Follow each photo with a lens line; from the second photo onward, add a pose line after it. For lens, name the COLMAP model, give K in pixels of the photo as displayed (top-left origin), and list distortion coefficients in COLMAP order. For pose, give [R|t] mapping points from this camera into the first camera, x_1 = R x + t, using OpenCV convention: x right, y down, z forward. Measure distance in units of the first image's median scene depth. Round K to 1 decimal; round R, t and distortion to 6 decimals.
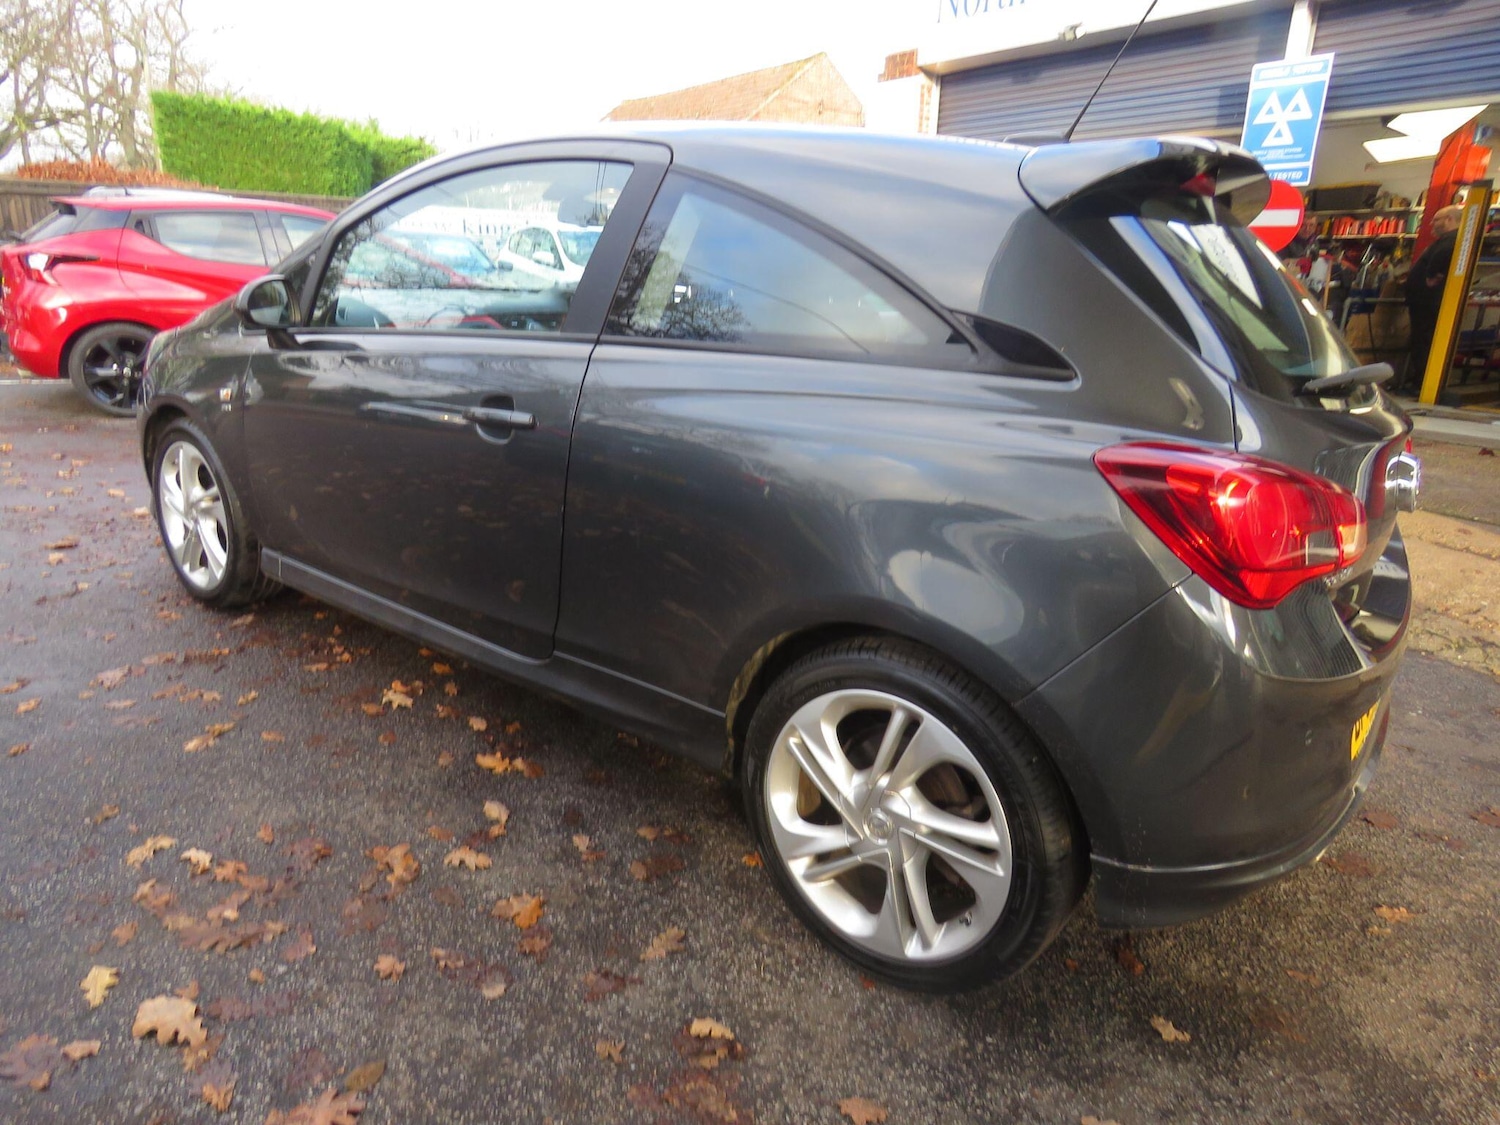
lens RADIAL K [[962.8, 0, 738.3], [0, 962.8, 567.7], [0, 0, 1]] dist [0.003838, -0.009908]
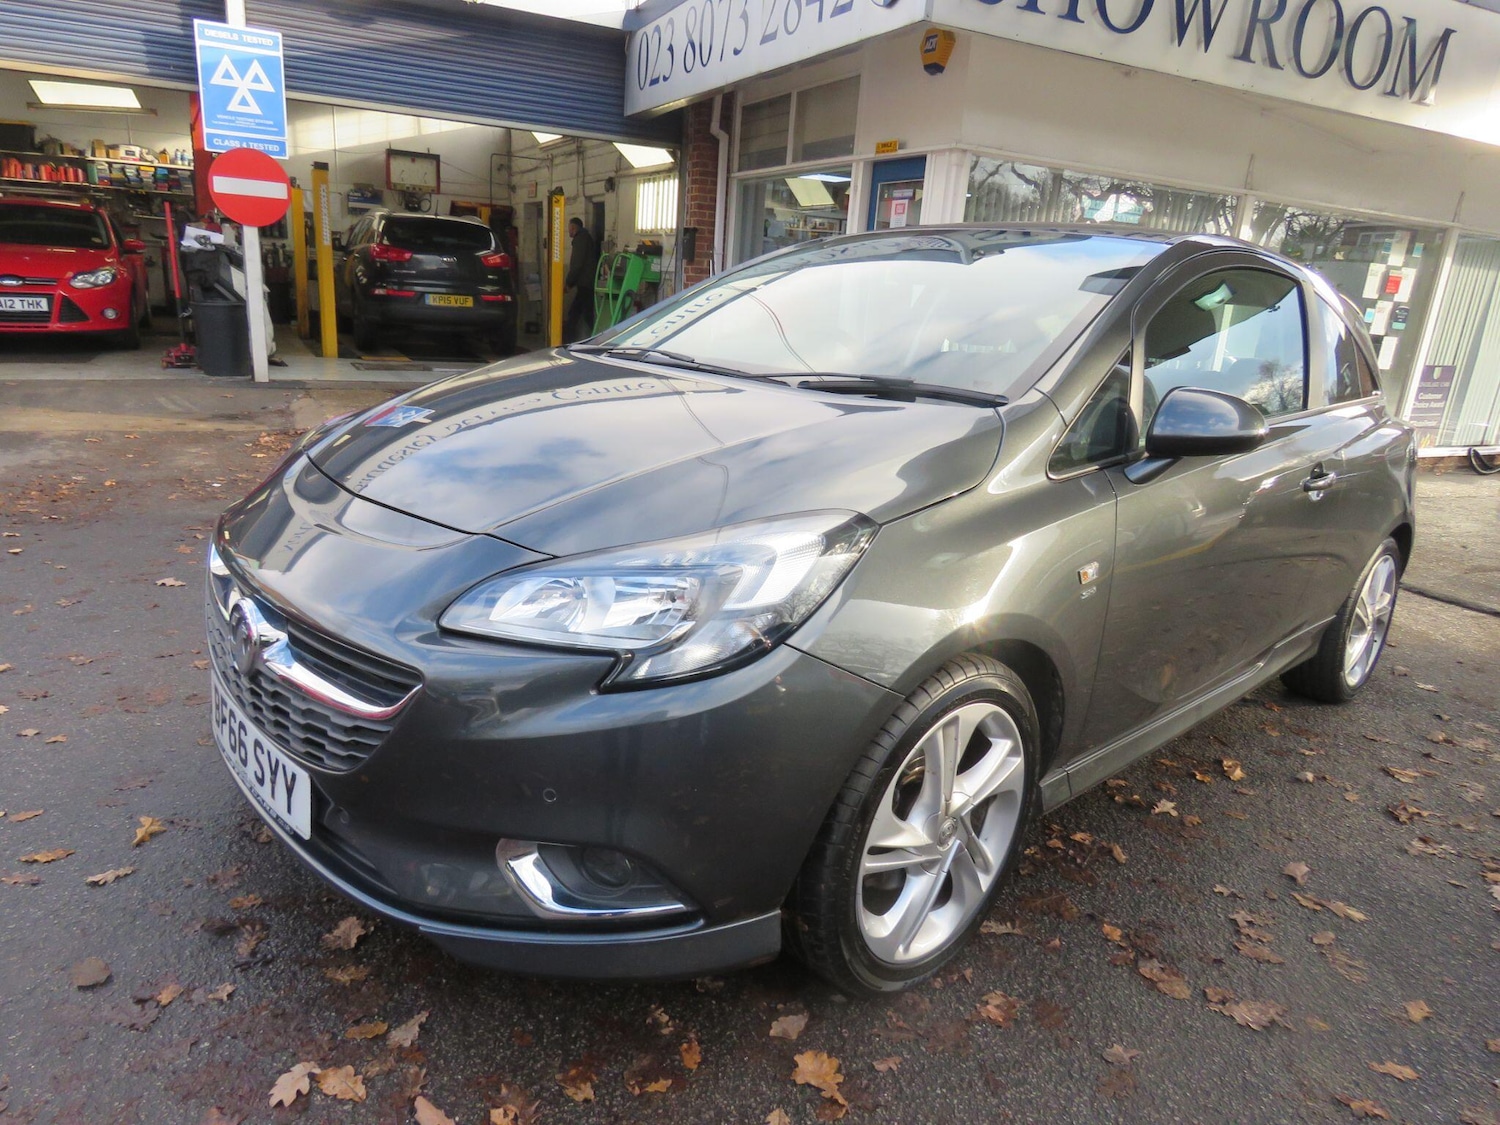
lens RADIAL K [[962.8, 0, 745.4], [0, 962.8, 560.5], [0, 0, 1]] dist [0.003838, -0.009908]
pose [[0.160505, -0.291058, 0.943146, -1.081196], [0.228161, 0.940595, 0.251442, -0.371058], [-0.960303, 0.174831, 0.217378, 0.990960]]
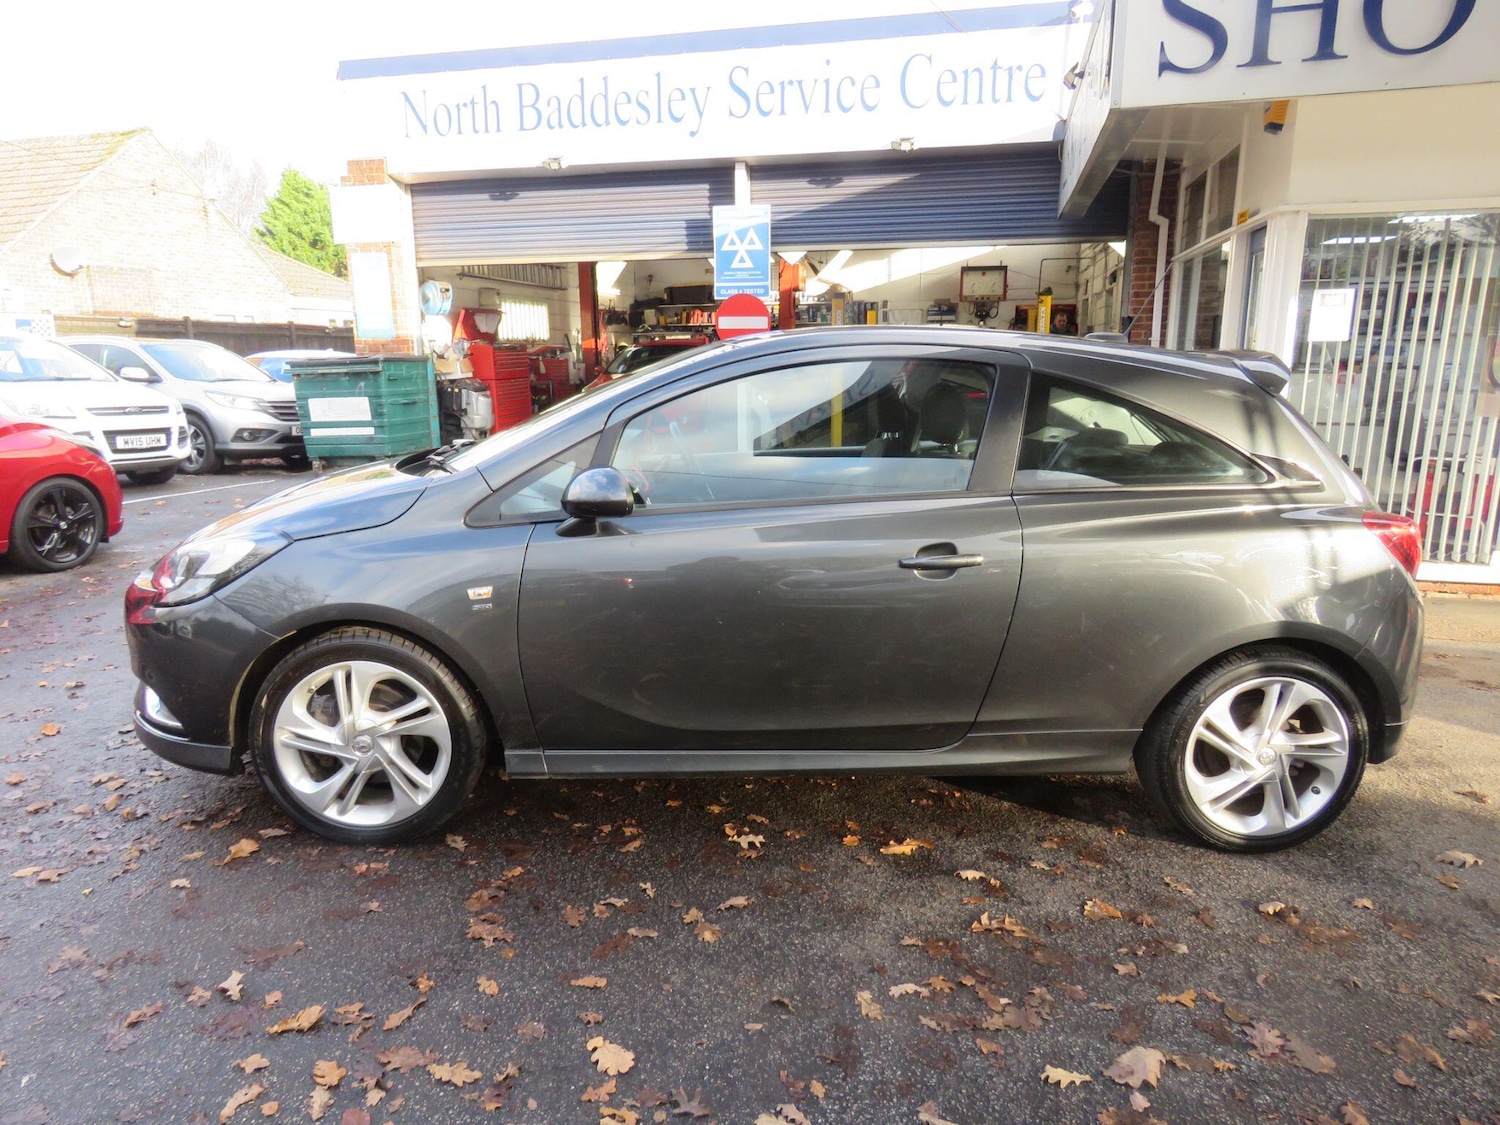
lens RADIAL K [[962.8, 0, 747.2], [0, 962.8, 563.5], [0, 0, 1]] dist [0.003838, -0.009908]
pose [[0.756016, -0.170454, 0.631970, -0.842432], [0.216742, 0.976221, 0.004020, -0.144237], [-0.617627, 0.133936, 0.774983, 0.115352]]
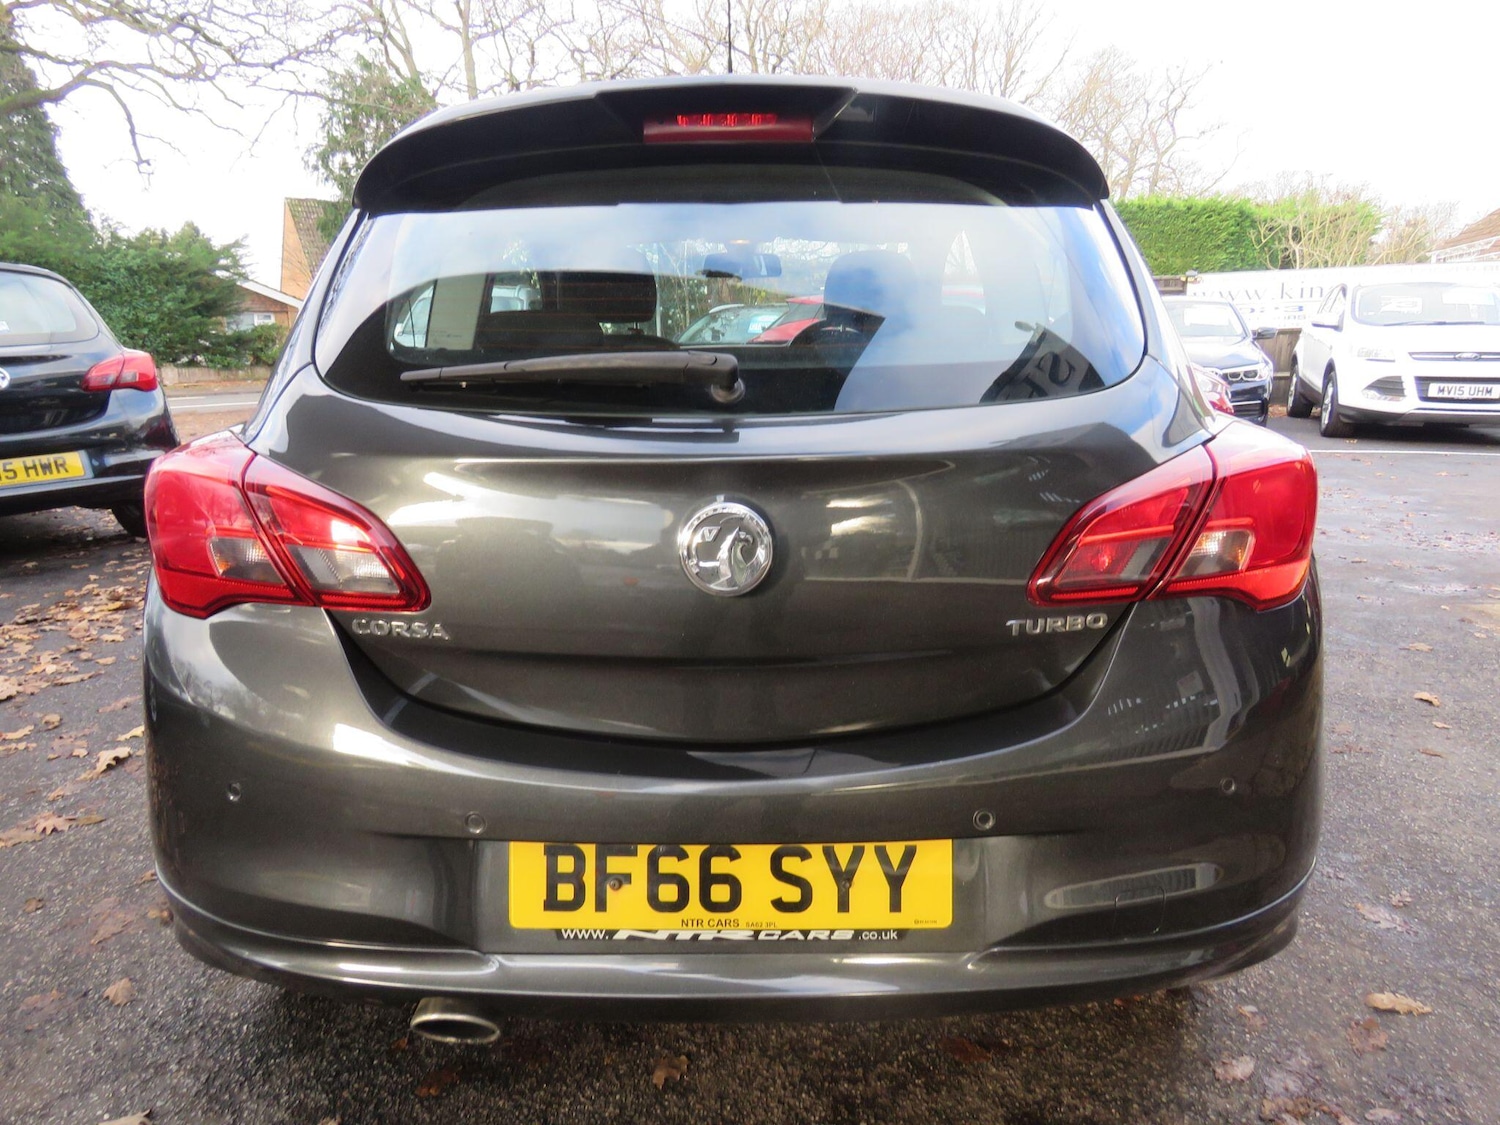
lens RADIAL K [[971.0, 0, 733.5], [0, 971.0, 559.9], [0, 0, 1]] dist [-0.006250, 0.002309]
pose [[0.605925, 0.123201, -0.785924, 0.712086], [-0.195691, 0.980662, 0.002856, -0.050310], [0.771077, 0.152068, 0.618316, 0.378235]]
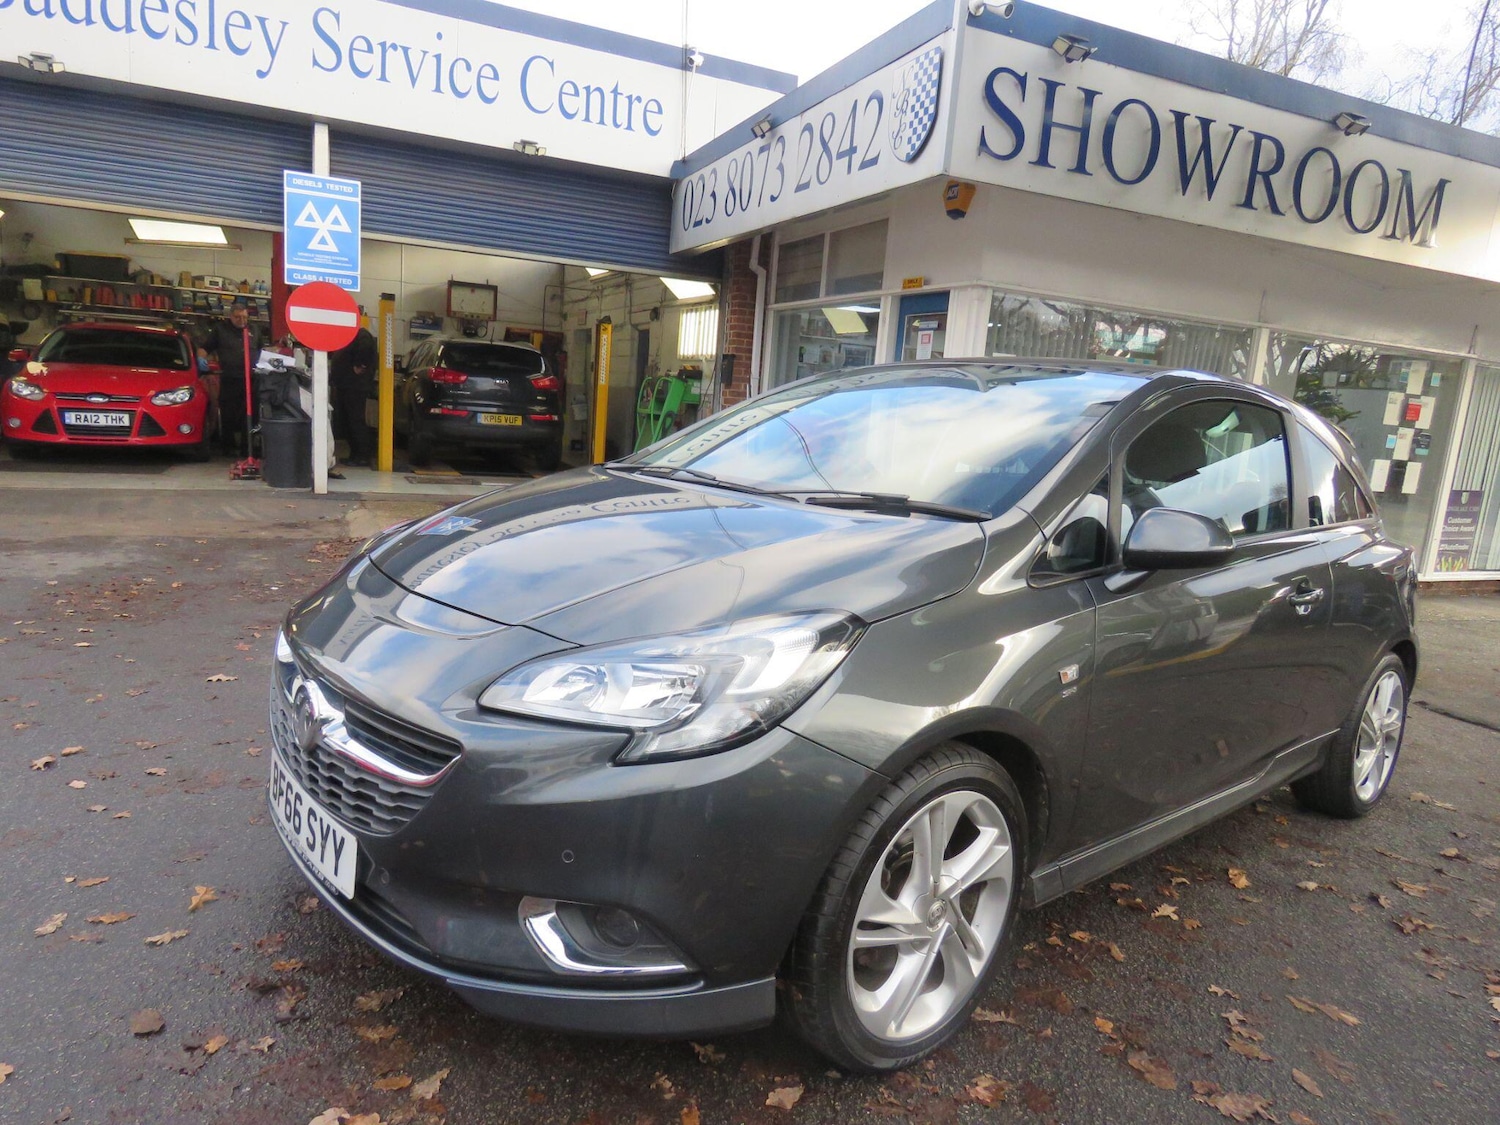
lens RADIAL K [[962.8, 0, 746.7], [0, 962.8, 558.1], [0, 0, 1]] dist [0.003838, -0.009908]
pose [[0.199864, -0.171994, 0.964610, -1.143904], [0.219841, 0.967245, 0.126914, -0.371195], [-0.954843, 0.186695, 0.231129, 0.960657]]
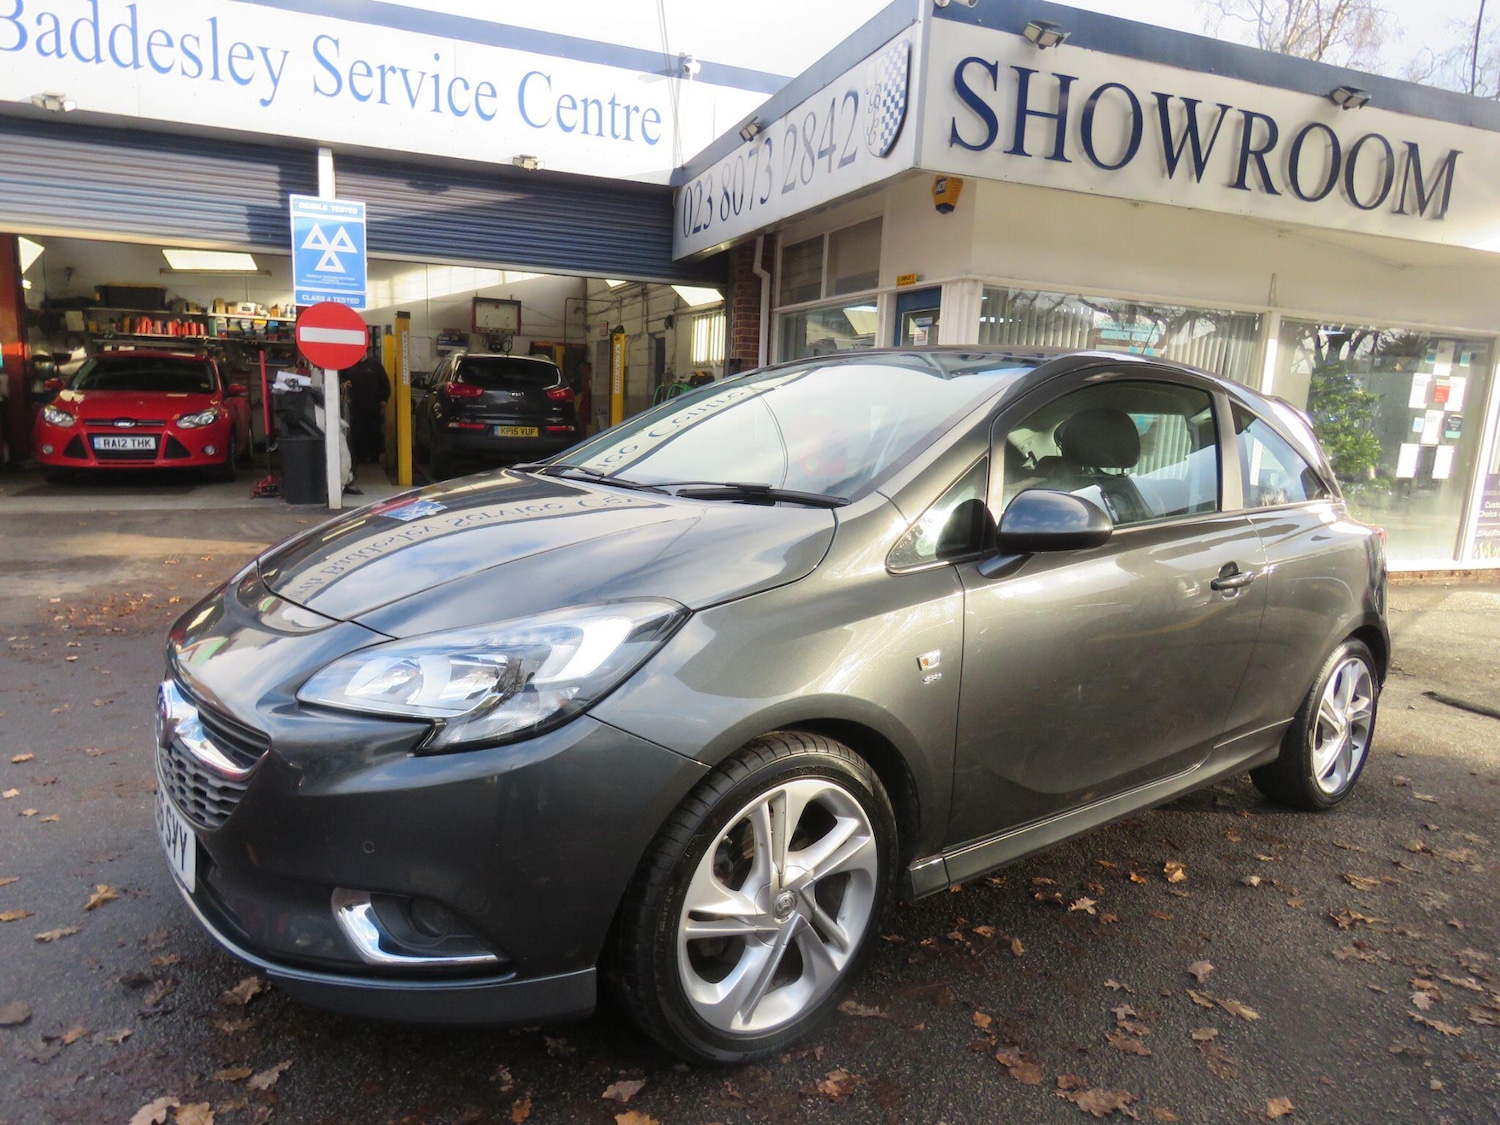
lens RADIAL K [[962.8, 0, 746.0], [0, 962.8, 560.4], [0, 0, 1]] dist [0.003838, -0.009908]
pose [[0.245127, -0.172478, 0.954025, -1.114564], [0.249810, 0.962056, 0.109744, -0.330100], [-0.936754, 0.211424, 0.278913, 0.840531]]
